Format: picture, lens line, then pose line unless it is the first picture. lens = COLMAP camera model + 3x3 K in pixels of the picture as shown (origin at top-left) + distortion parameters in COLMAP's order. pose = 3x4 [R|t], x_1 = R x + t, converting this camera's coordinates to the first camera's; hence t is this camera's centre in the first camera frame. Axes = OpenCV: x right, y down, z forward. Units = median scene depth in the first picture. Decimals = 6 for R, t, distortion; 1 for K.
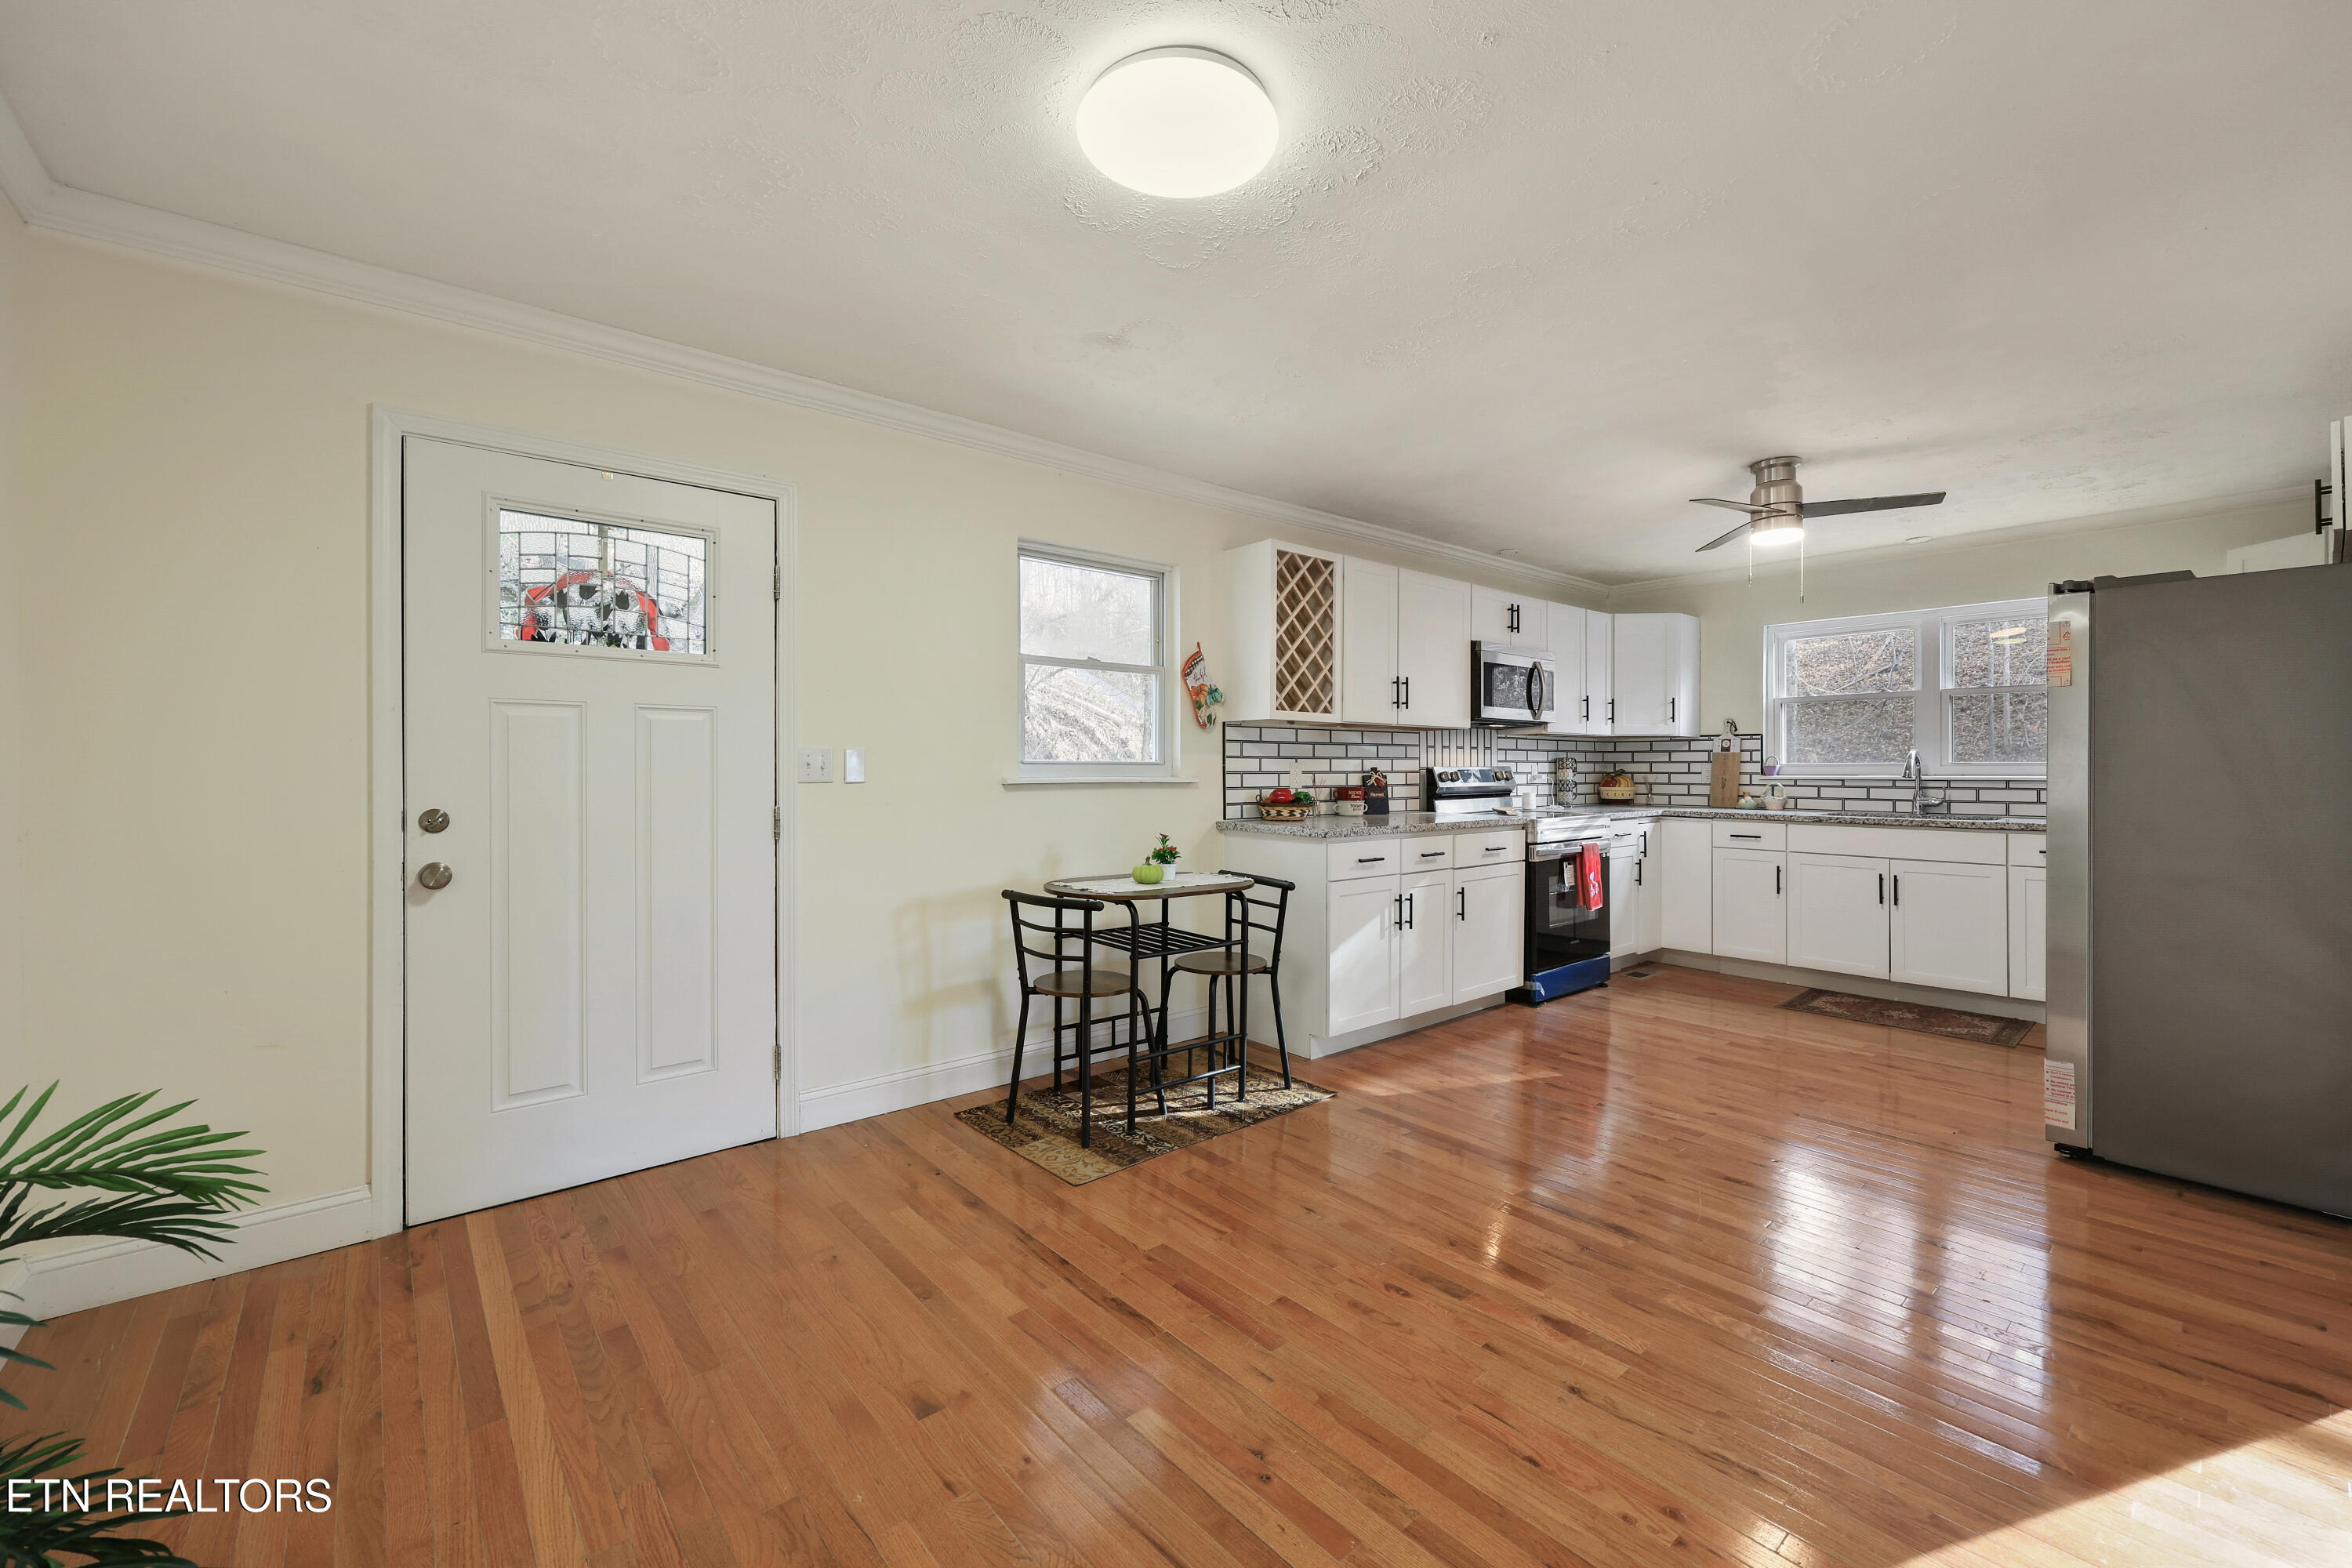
lens RADIAL K [[966.5, 0, 1176.5], [0, 966.5, 771.7], [0, 0, 1]] dist [-0.001103, 0.000506]
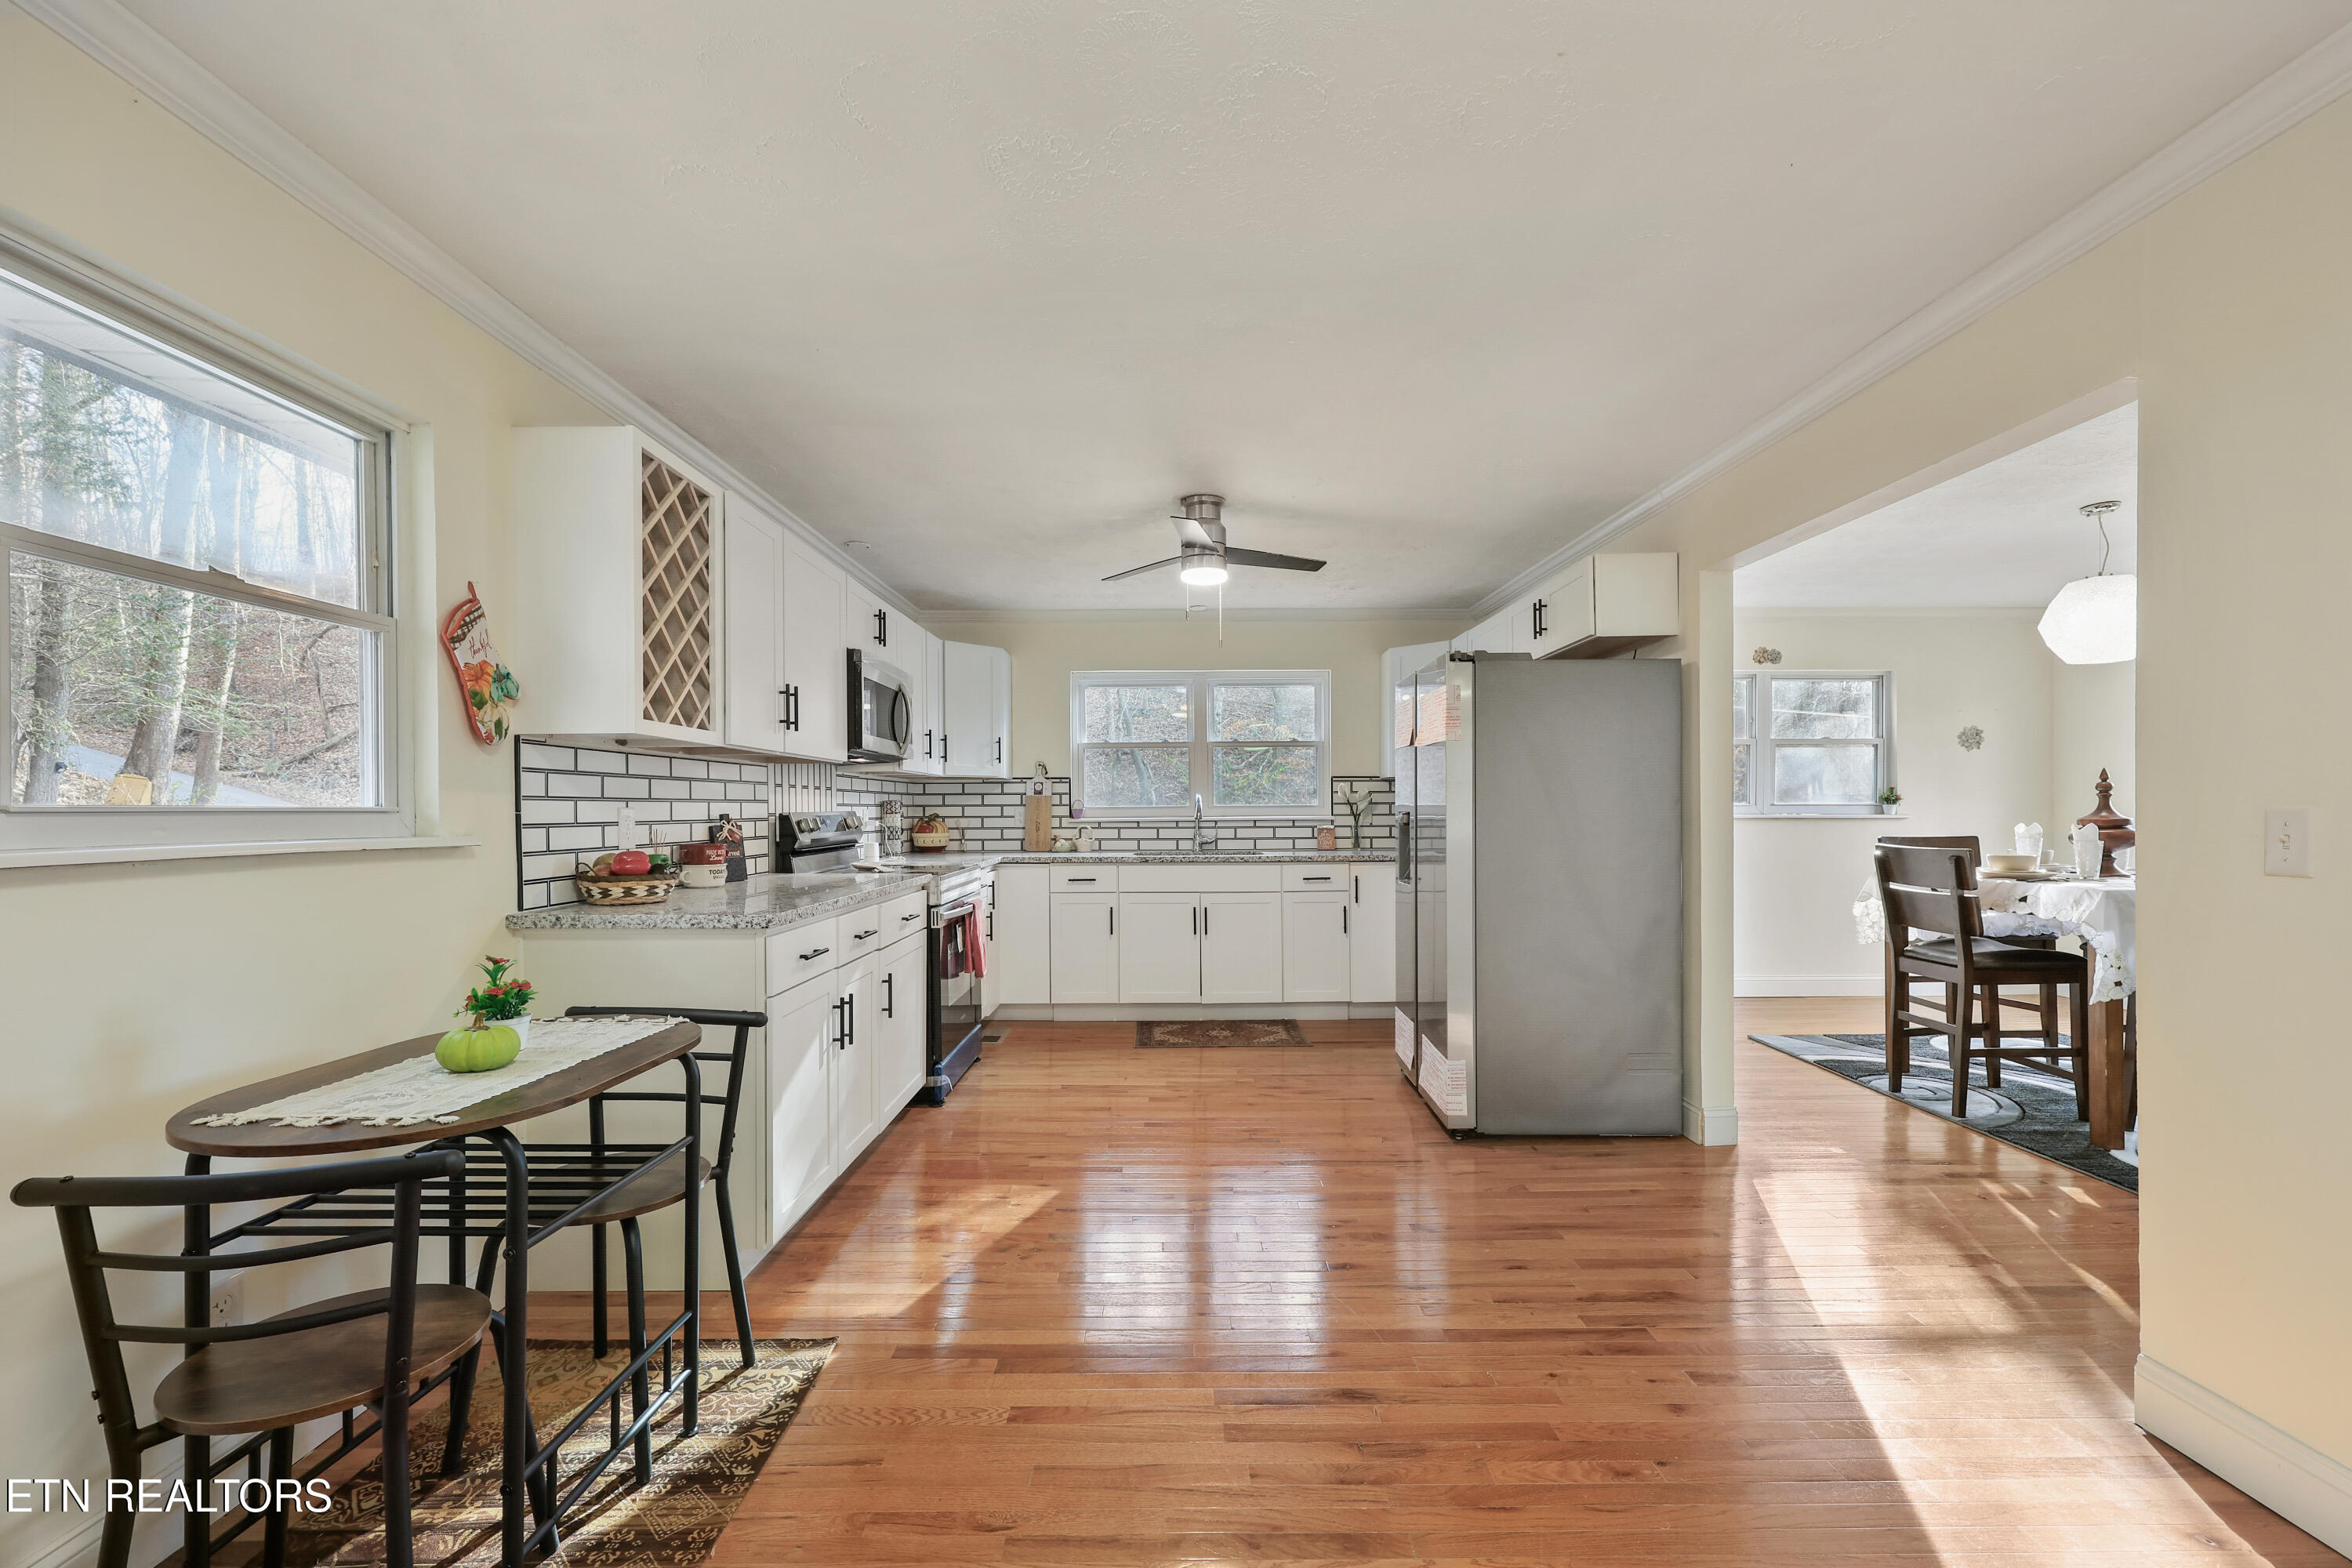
lens RADIAL K [[966.5, 0, 1189.9], [0, 966.5, 814.8], [0, 0, 1]] dist [-0.001103, 0.000506]
pose [[0.634502, -0.009763, 0.772860, -0.132936], [0.009893, 0.999941, 0.004510, -0.004233], [-0.772858, 0.004784, 0.634561, 0.341429]]
